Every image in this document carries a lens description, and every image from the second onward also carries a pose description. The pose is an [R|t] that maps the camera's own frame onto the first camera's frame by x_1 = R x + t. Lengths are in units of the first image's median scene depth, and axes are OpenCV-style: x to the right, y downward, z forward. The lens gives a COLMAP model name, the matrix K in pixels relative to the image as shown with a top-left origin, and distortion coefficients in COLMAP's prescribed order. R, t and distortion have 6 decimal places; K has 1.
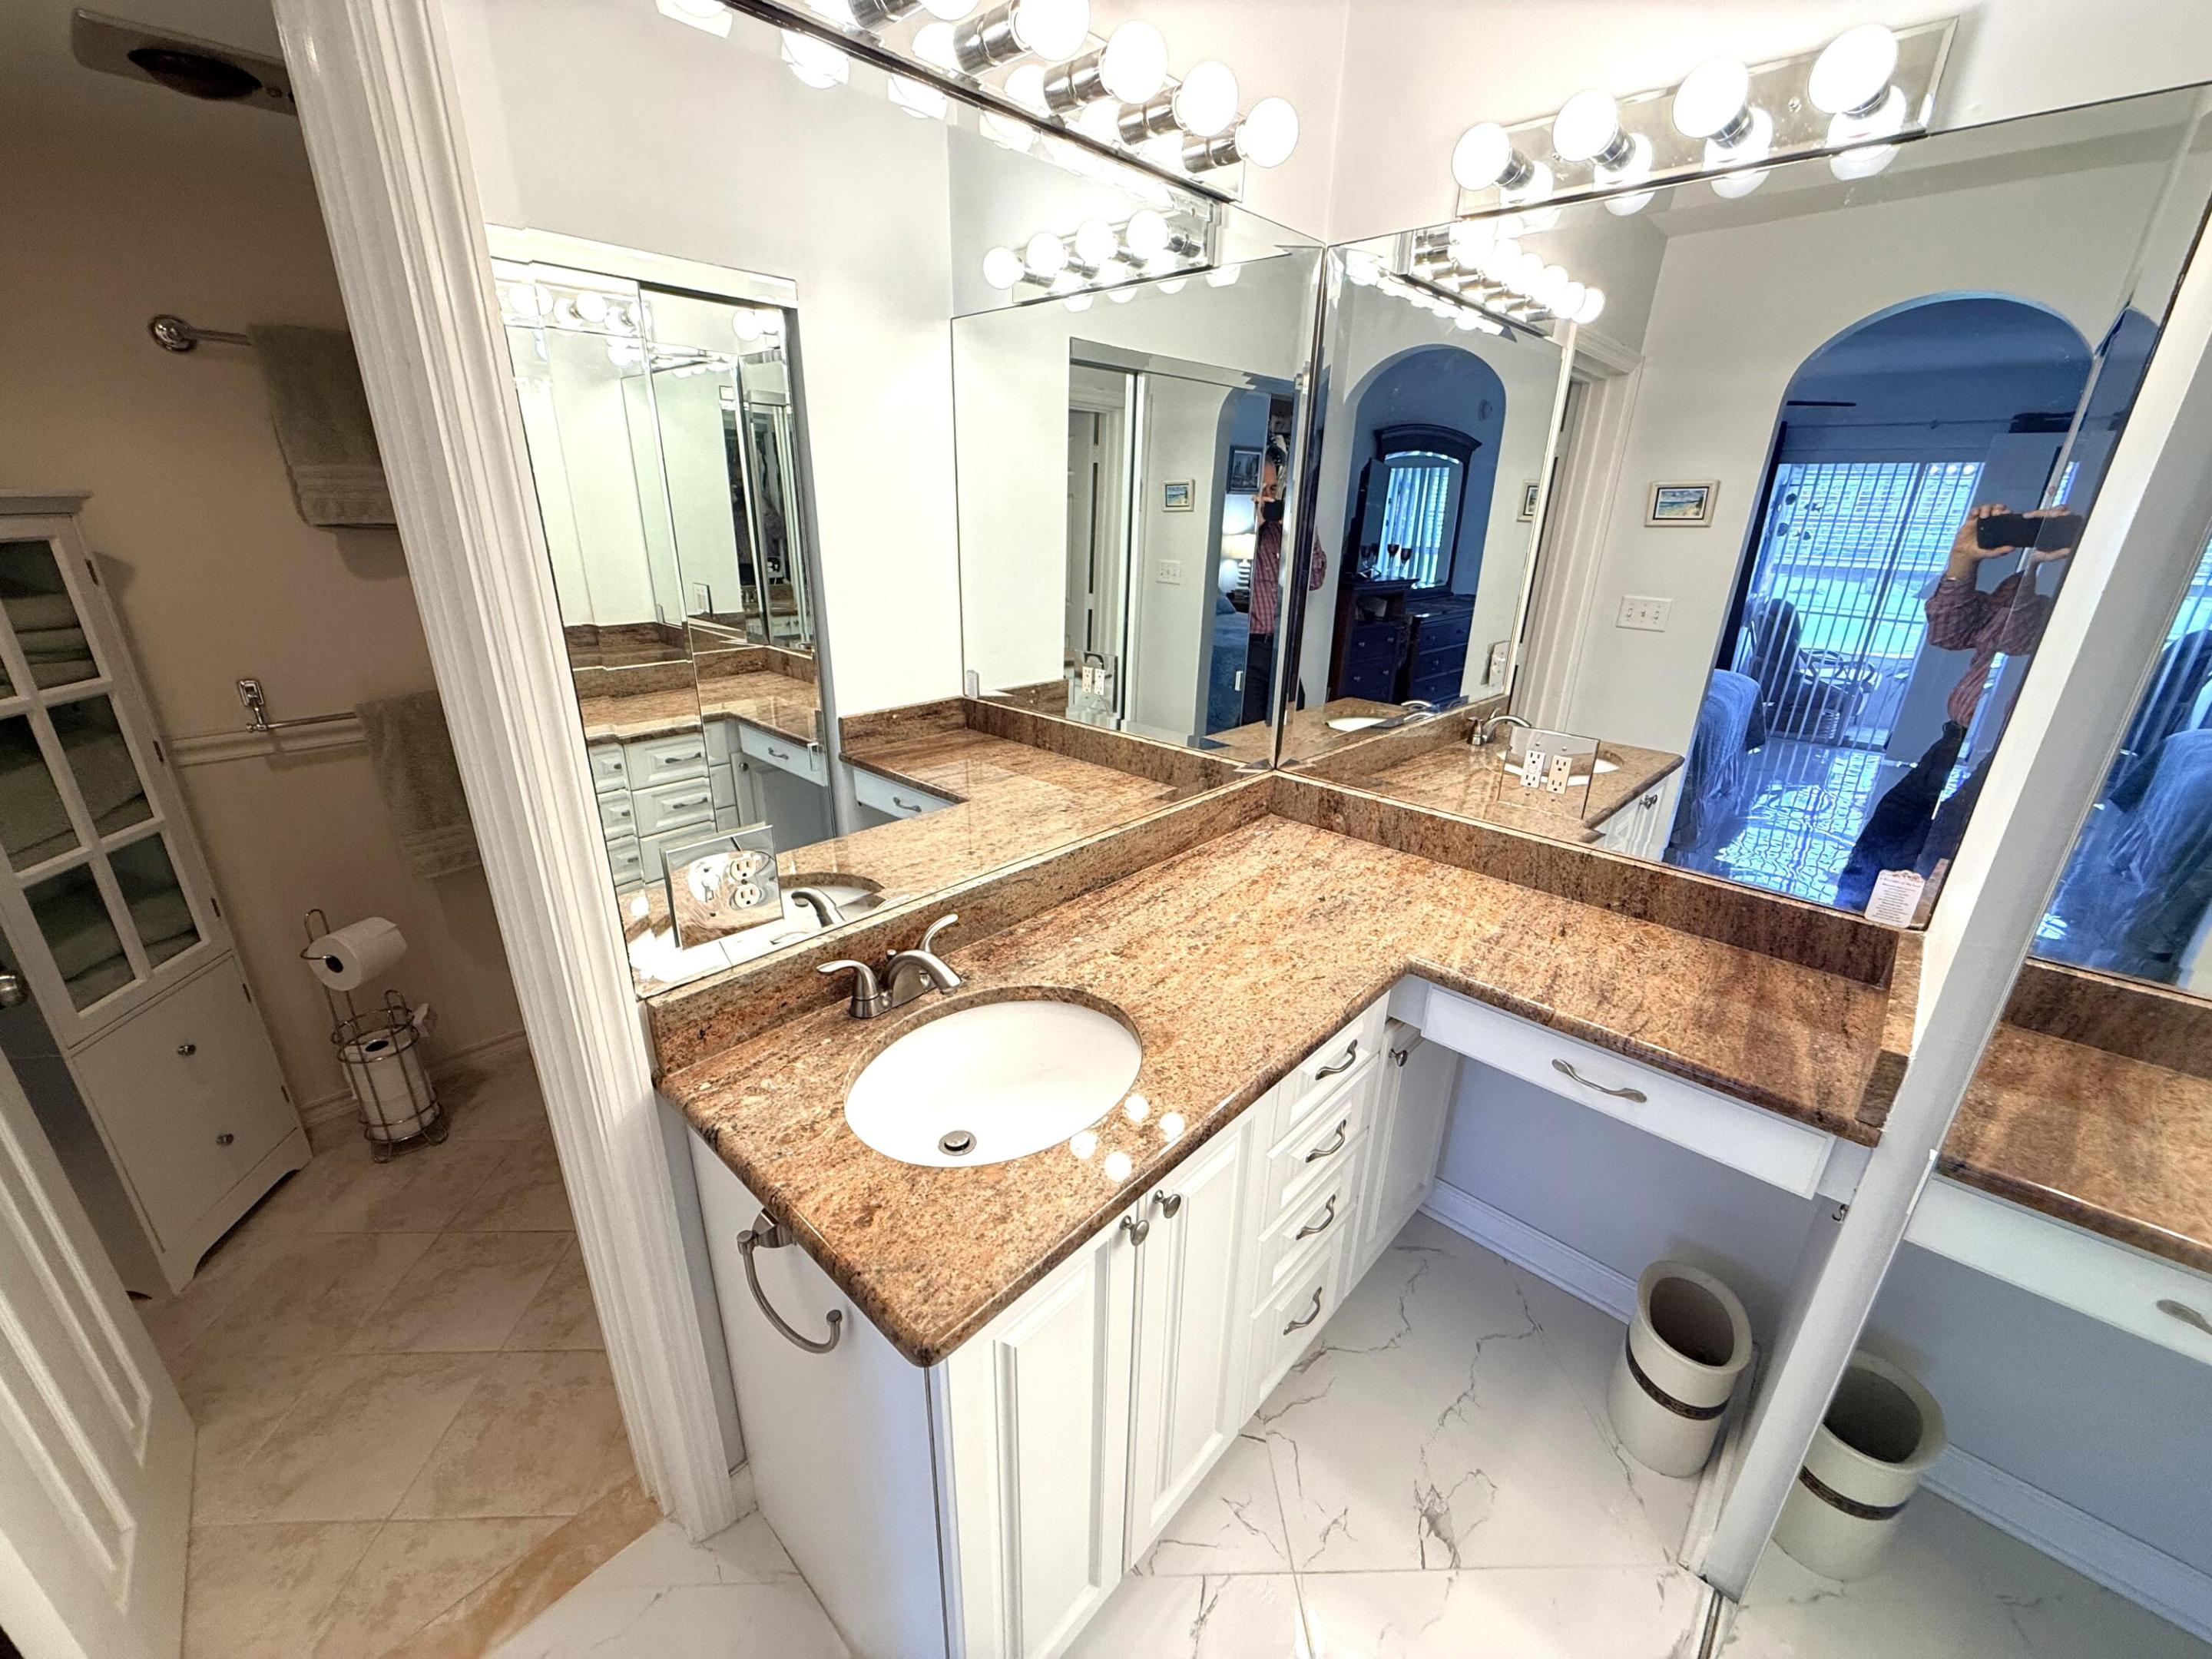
lens RADIAL K [[882.7, 0, 1101.4], [0, 882.7, 830.6], [0, 0, 1]] dist [0.001089, 0.000280]
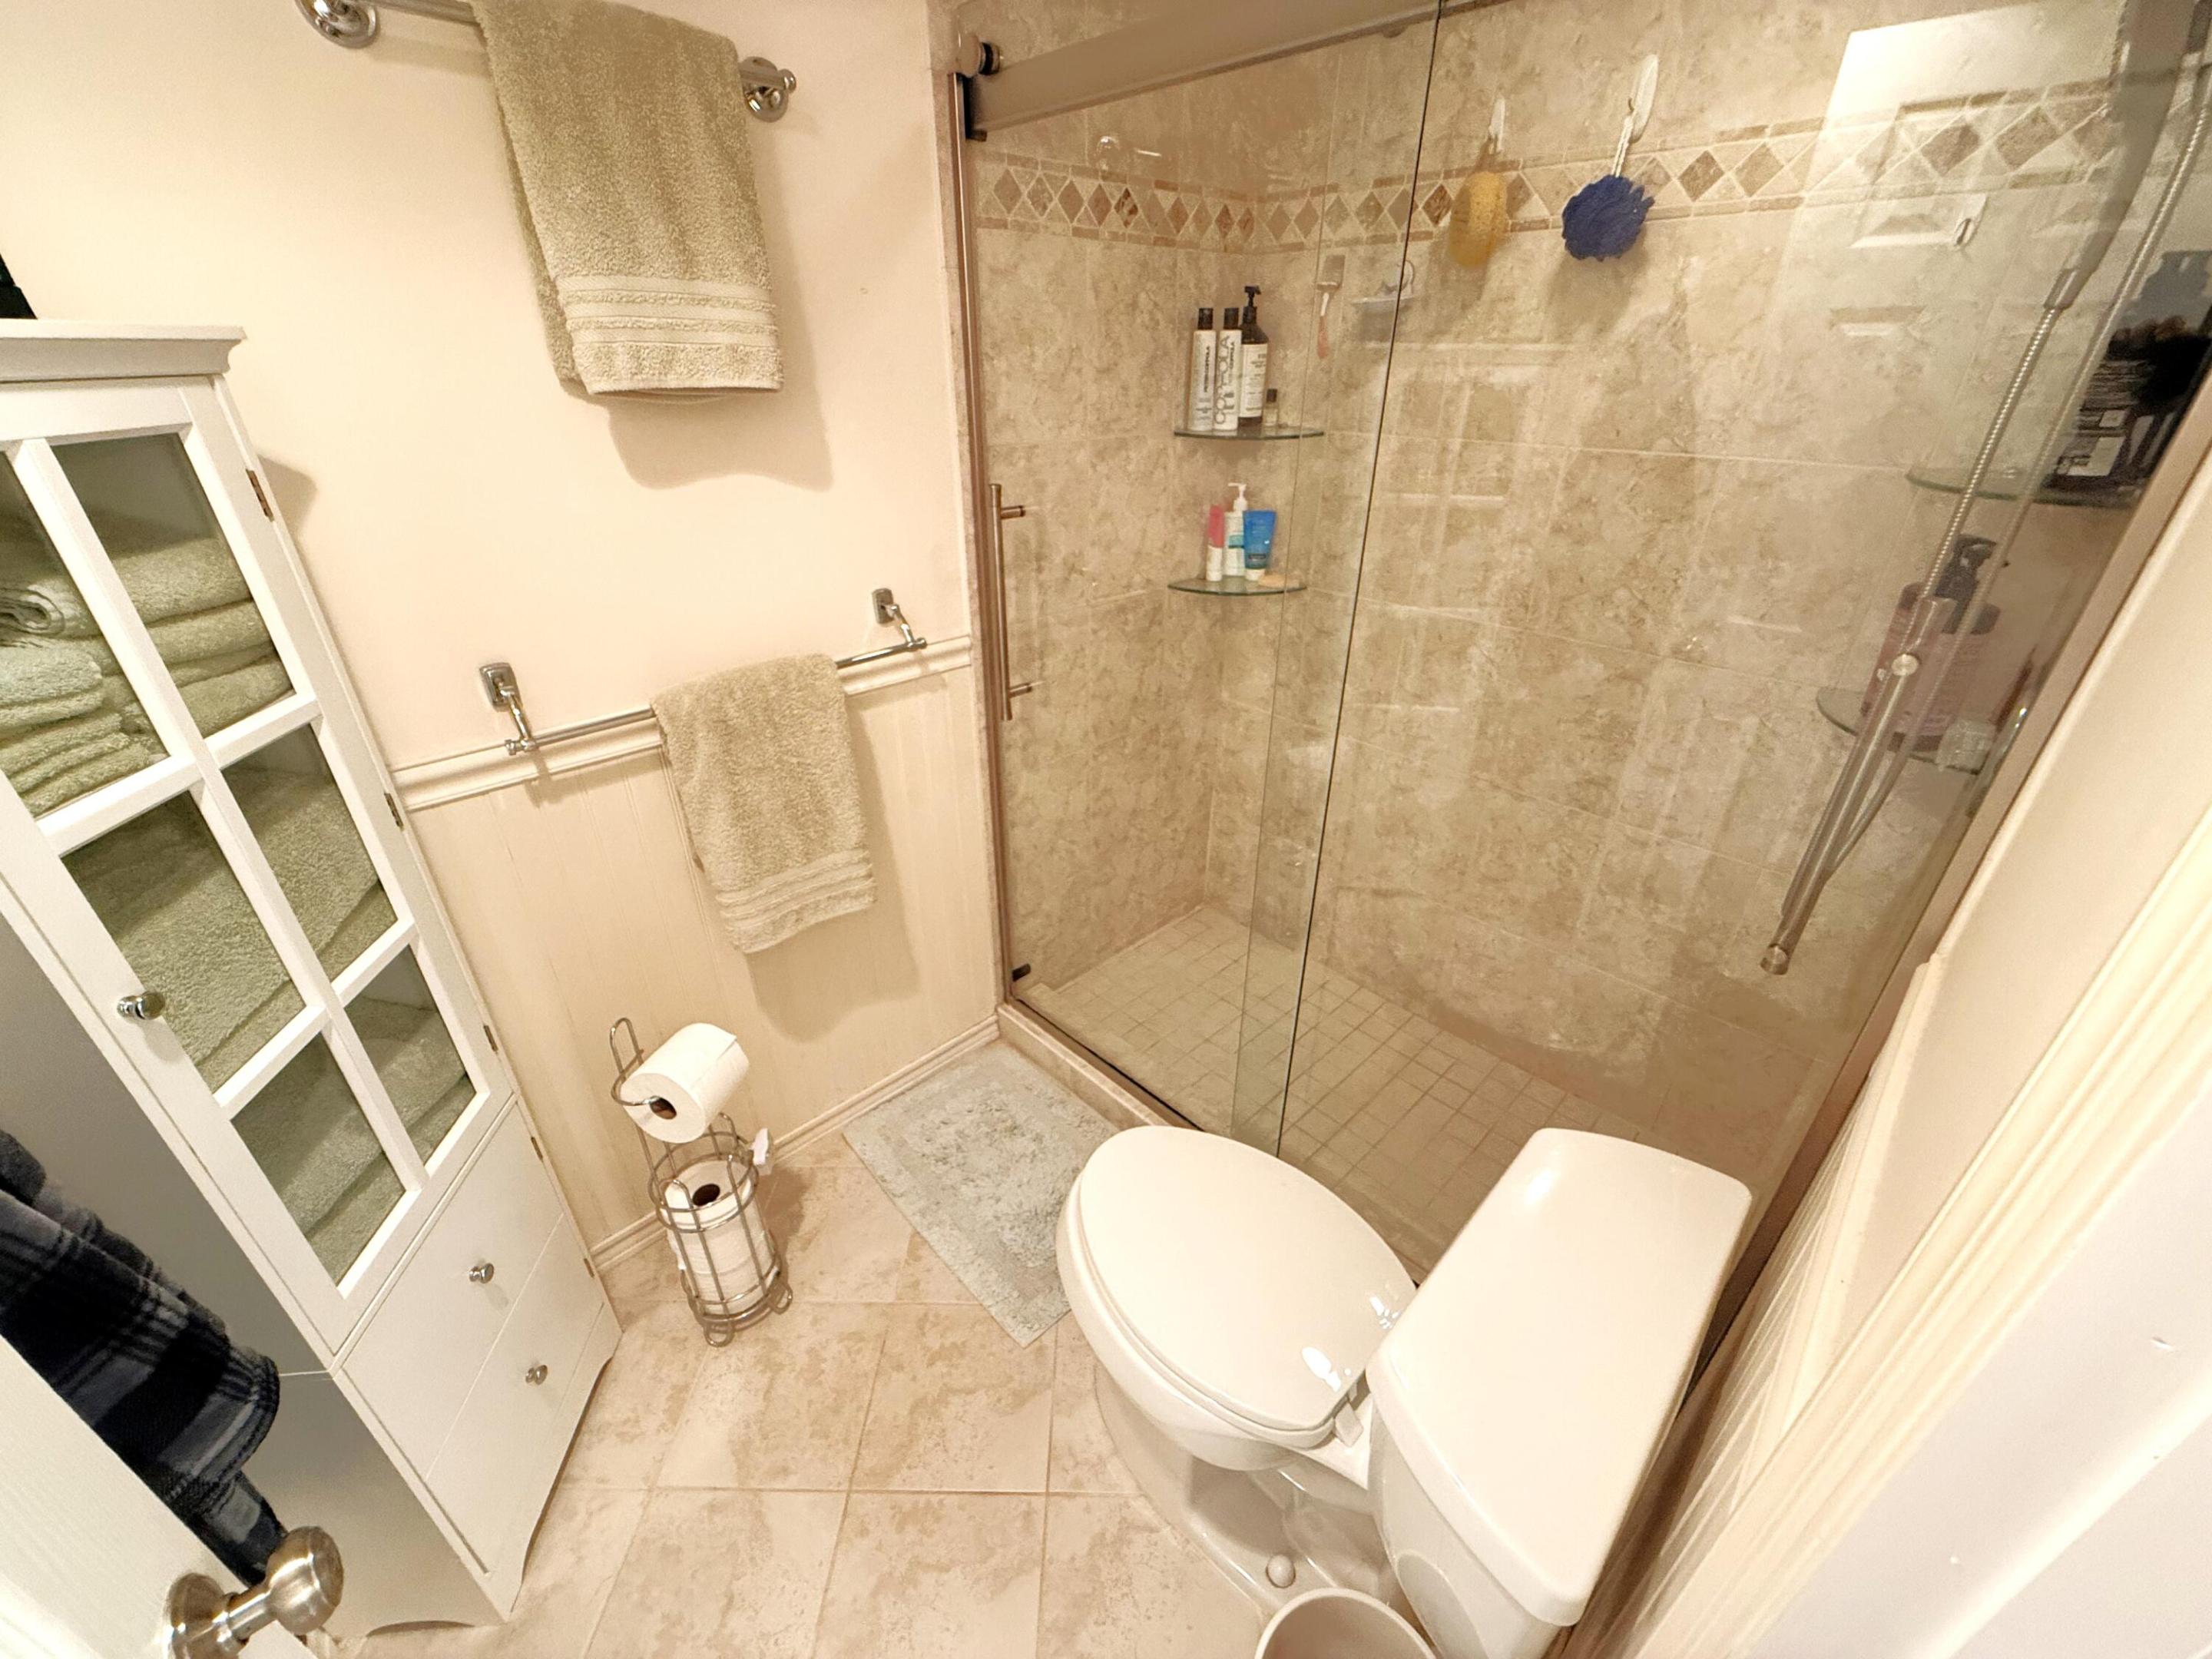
lens RADIAL K [[882.7, 0, 1101.4], [0, 882.7, 830.6], [0, 0, 1]] dist [0.001089, 0.000280]
pose [[0.998882, 0.005556, -0.046936, -0.570913], [0.000805, 0.990923, 0.134431, -0.152305], [0.047257, -0.134319, 0.989811, 0.442497]]
